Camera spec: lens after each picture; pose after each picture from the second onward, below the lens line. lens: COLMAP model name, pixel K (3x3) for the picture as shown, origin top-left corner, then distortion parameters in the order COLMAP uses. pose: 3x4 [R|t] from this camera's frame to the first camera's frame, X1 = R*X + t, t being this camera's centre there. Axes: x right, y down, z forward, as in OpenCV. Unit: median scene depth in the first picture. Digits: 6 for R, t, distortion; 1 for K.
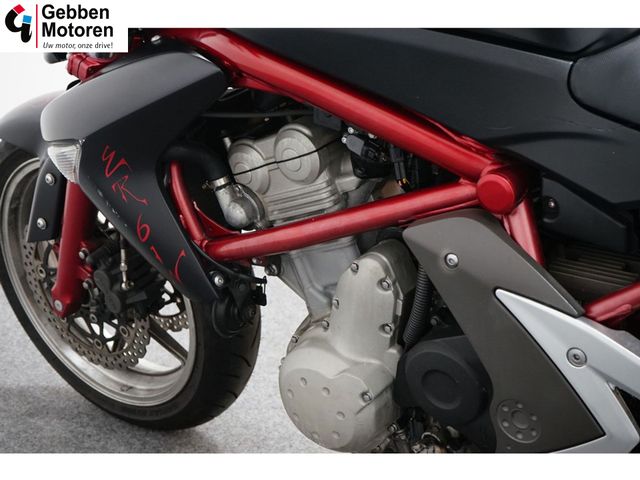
lens RADIAL K [[1051.9, 0, 316.4], [0, 1051.9, 241.0], [0, 0, 1]] dist [-0.032707, 0.000000]
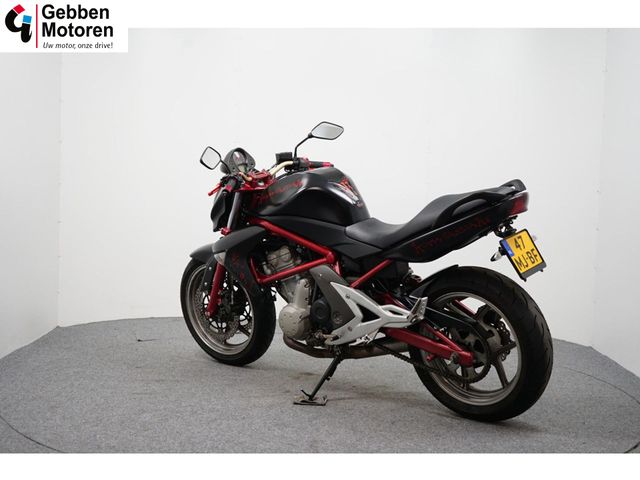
lens RADIAL K [[990.6, 0, 320.0], [0, 990.6, 242.7], [0, 0, 1]] dist [0.030859, 0.000000]
pose [[0.999008, 0.017727, -0.040839, 0.240769], [-0.026259, 0.975380, -0.218964, 0.623916], [0.035952, 0.219819, 0.974878, -2.348970]]
